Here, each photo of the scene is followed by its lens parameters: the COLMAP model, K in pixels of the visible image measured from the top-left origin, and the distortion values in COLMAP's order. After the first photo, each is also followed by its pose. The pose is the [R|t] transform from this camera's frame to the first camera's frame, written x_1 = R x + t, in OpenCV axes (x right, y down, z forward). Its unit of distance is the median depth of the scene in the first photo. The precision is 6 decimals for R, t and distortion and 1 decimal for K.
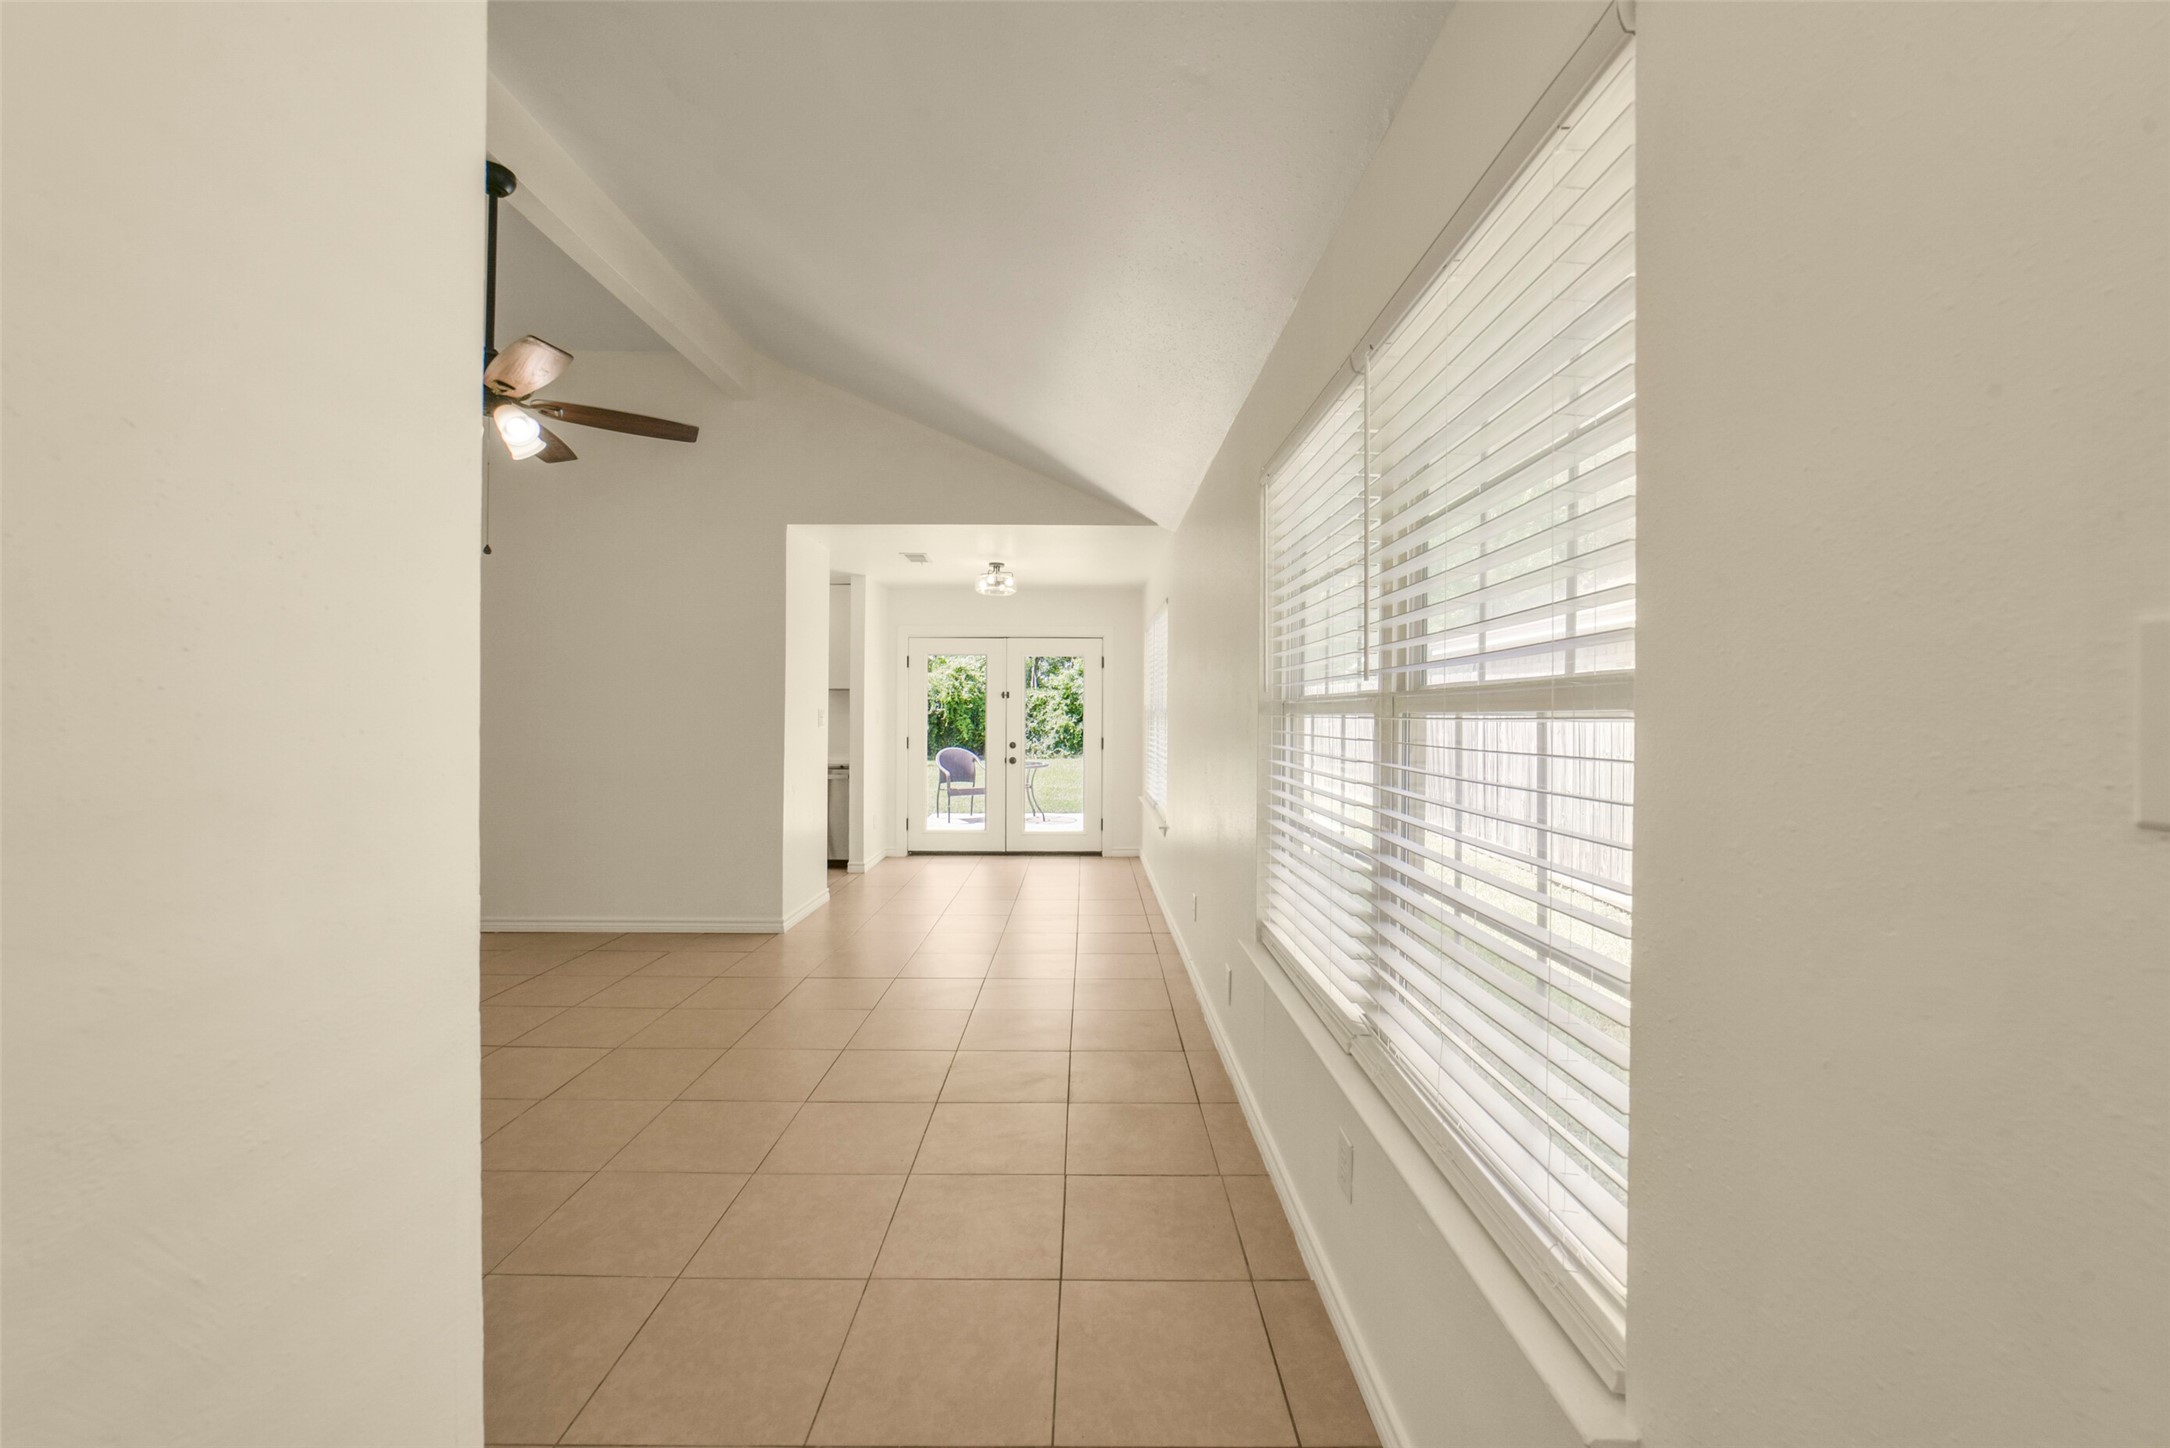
lens RADIAL K [[859.0, 0, 1097.2], [0, 859.0, 720.4], [0, 0, 1]] dist [-0.016281, 0.002210]
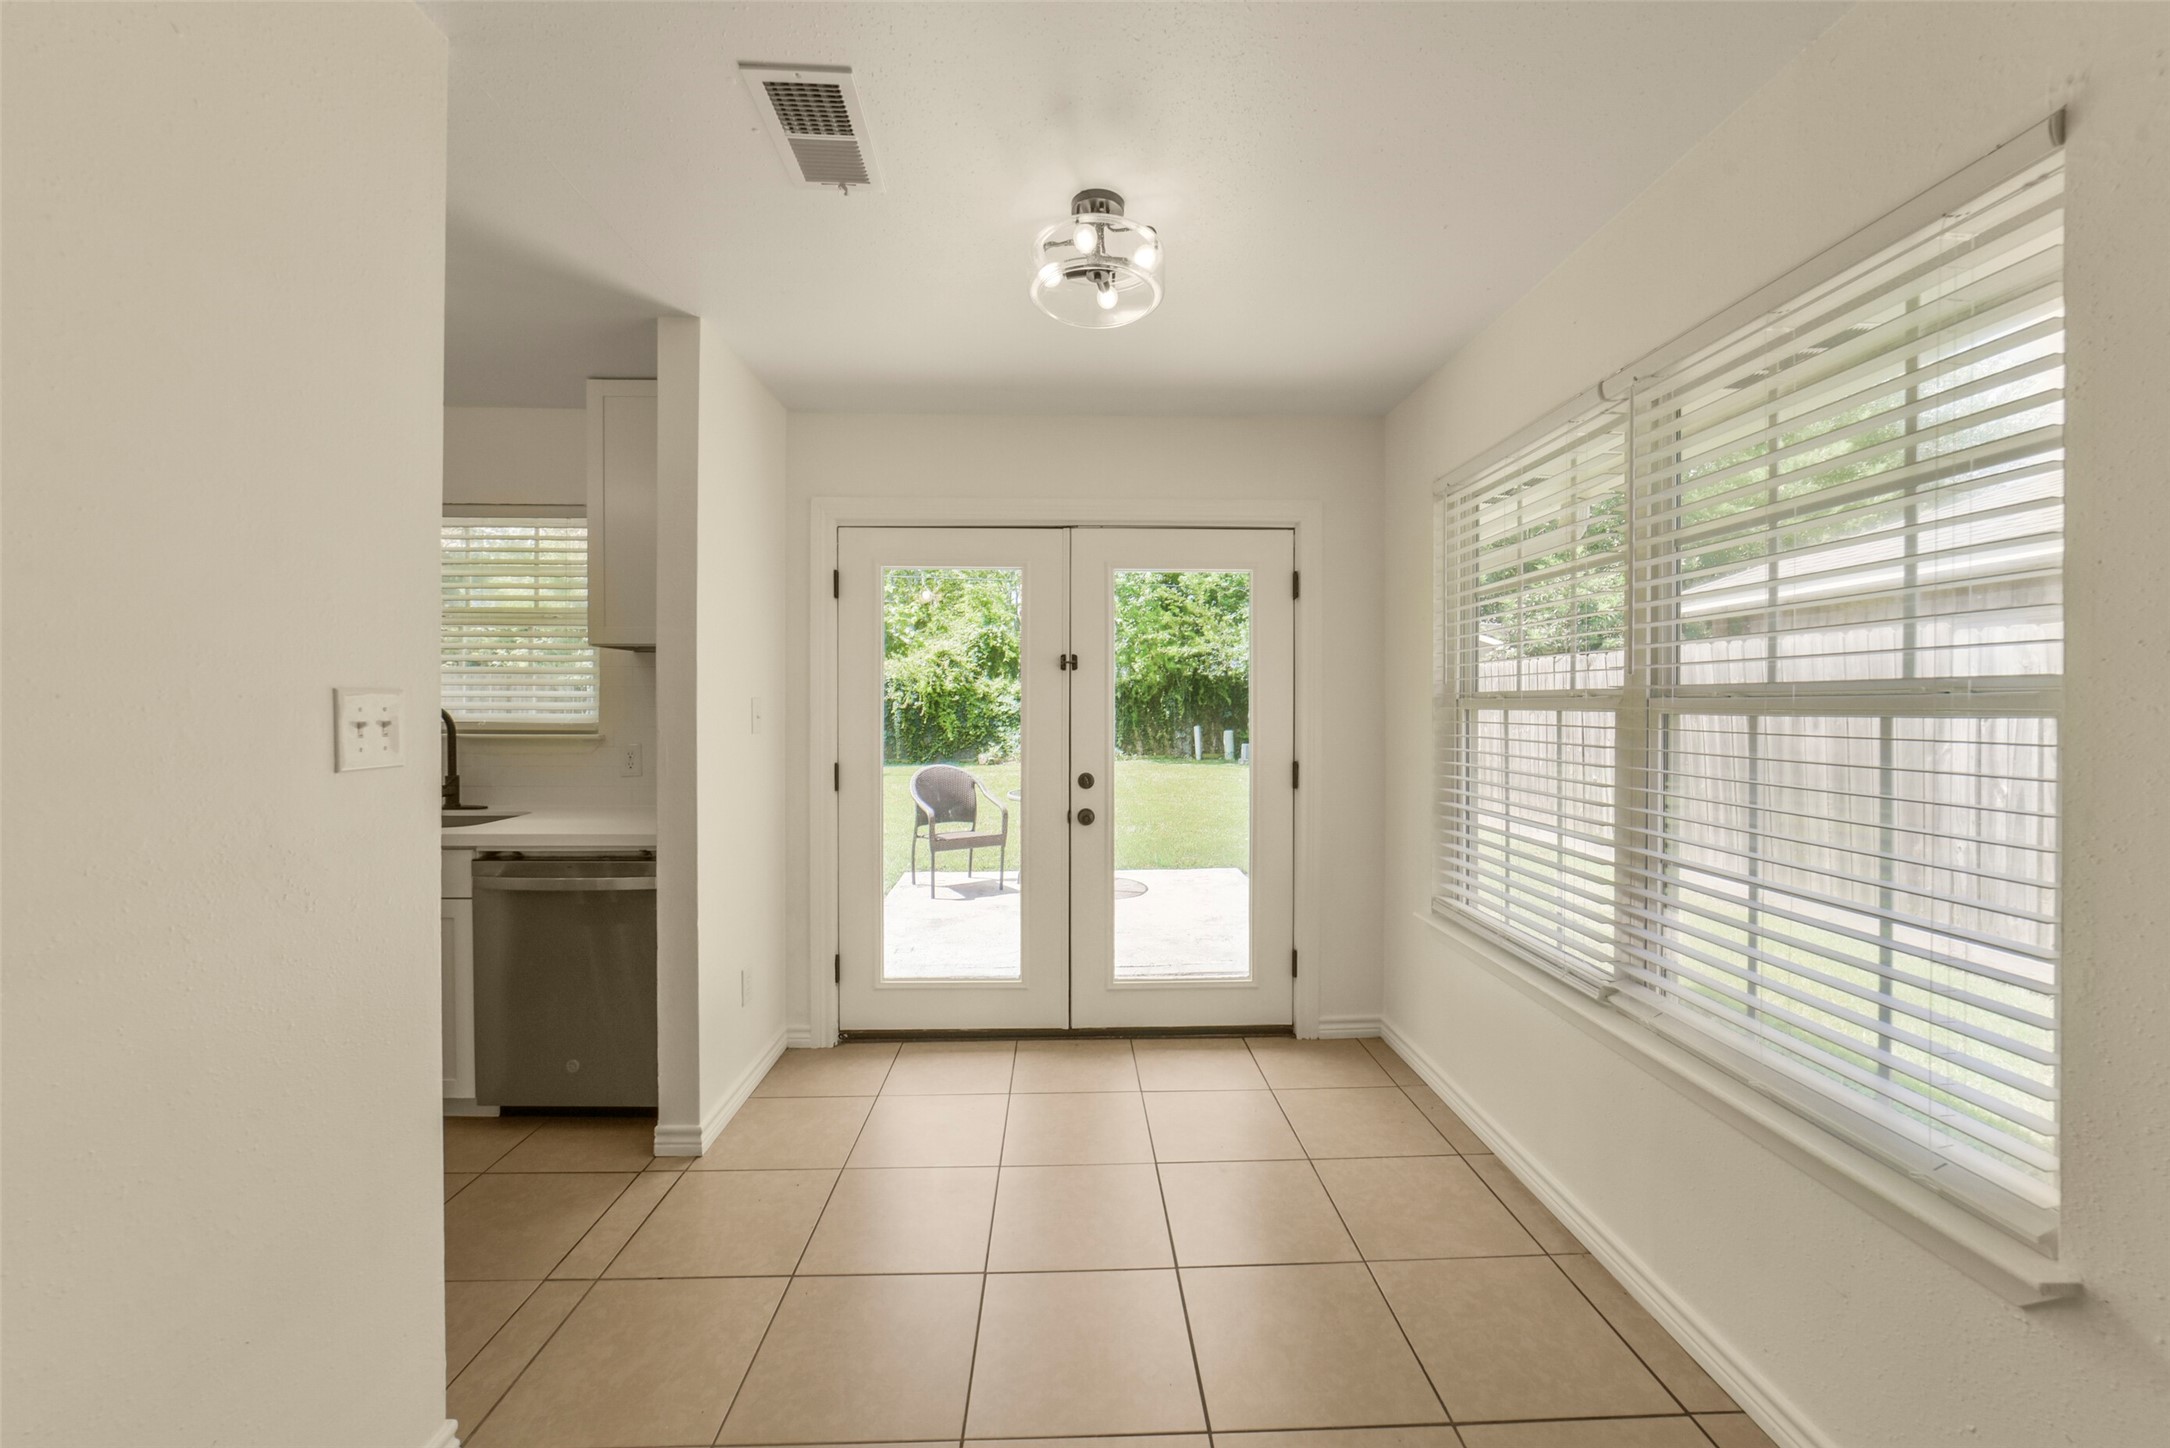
lens RADIAL K [[859.0, 0, 1101.5], [0, 859.0, 715.2], [0, 0, 1]] dist [-0.016281, 0.002210]
pose [[0.999555, -0.009391, 0.028325, -0.073171], [0.009333, 0.999954, 0.002157, -0.003002], [-0.028344, -0.001892, 0.999596, 0.410566]]
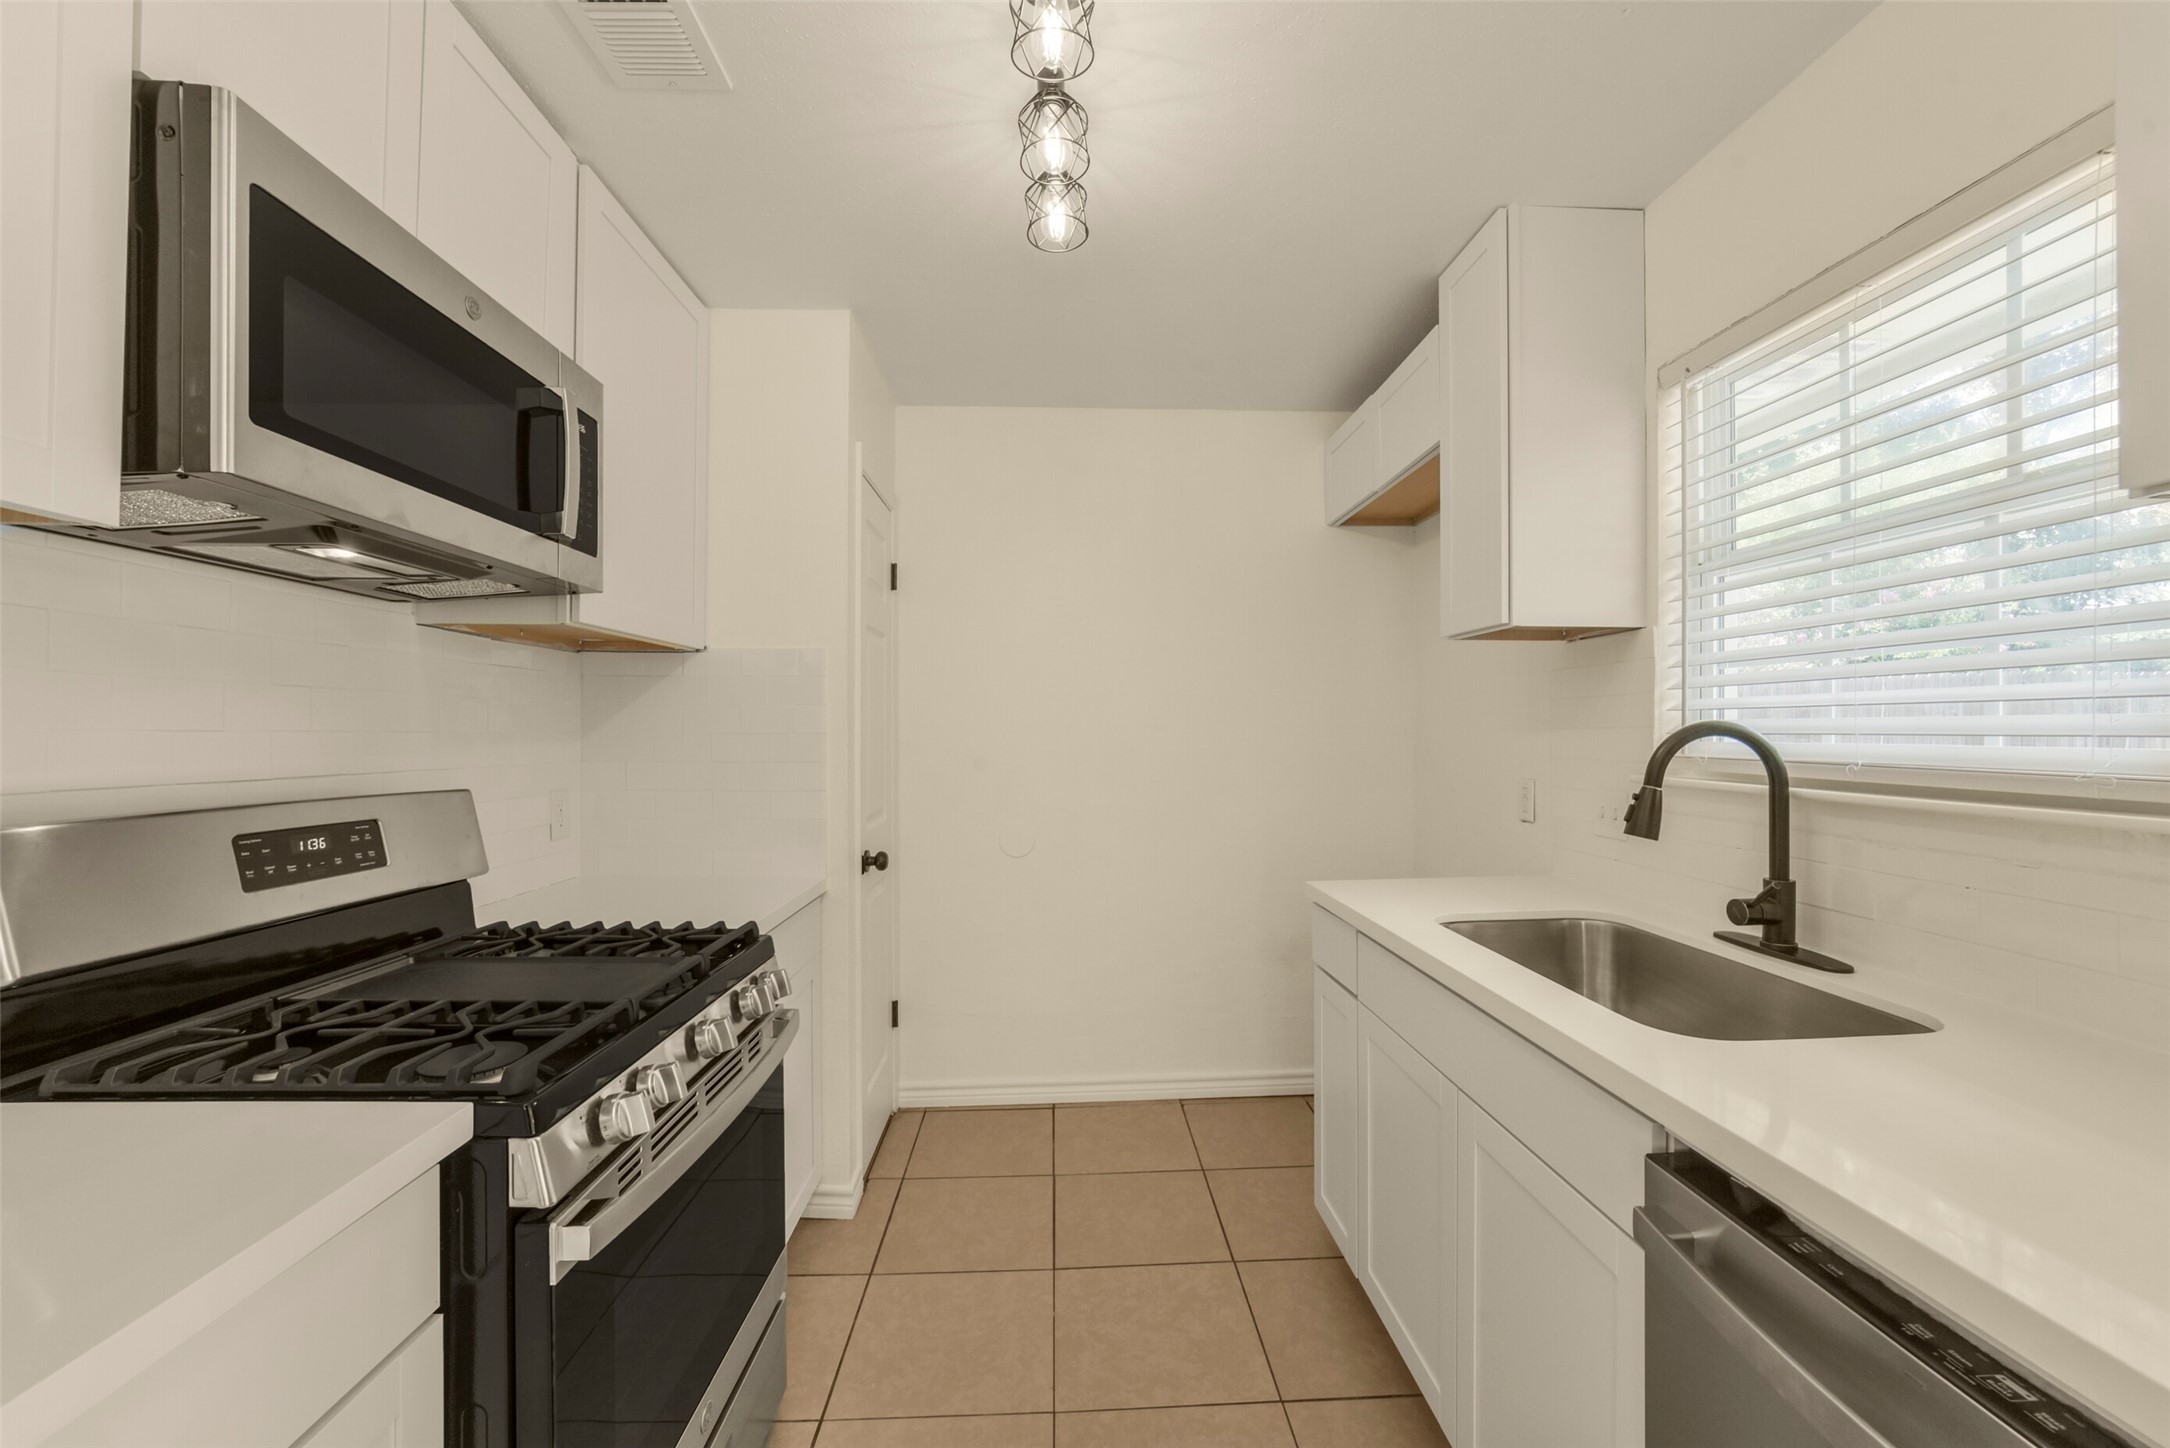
lens RADIAL K [[859.0, 0, 1102.2], [0, 859.0, 722.7], [0, 0, 1]] dist [-0.016281, 0.002210]
pose [[0.050107, -0.018832, -0.998566, -0.158332], [-0.009958, 0.999763, -0.019354, -0.004464], [0.998694, 0.010914, 0.049907, 0.592226]]
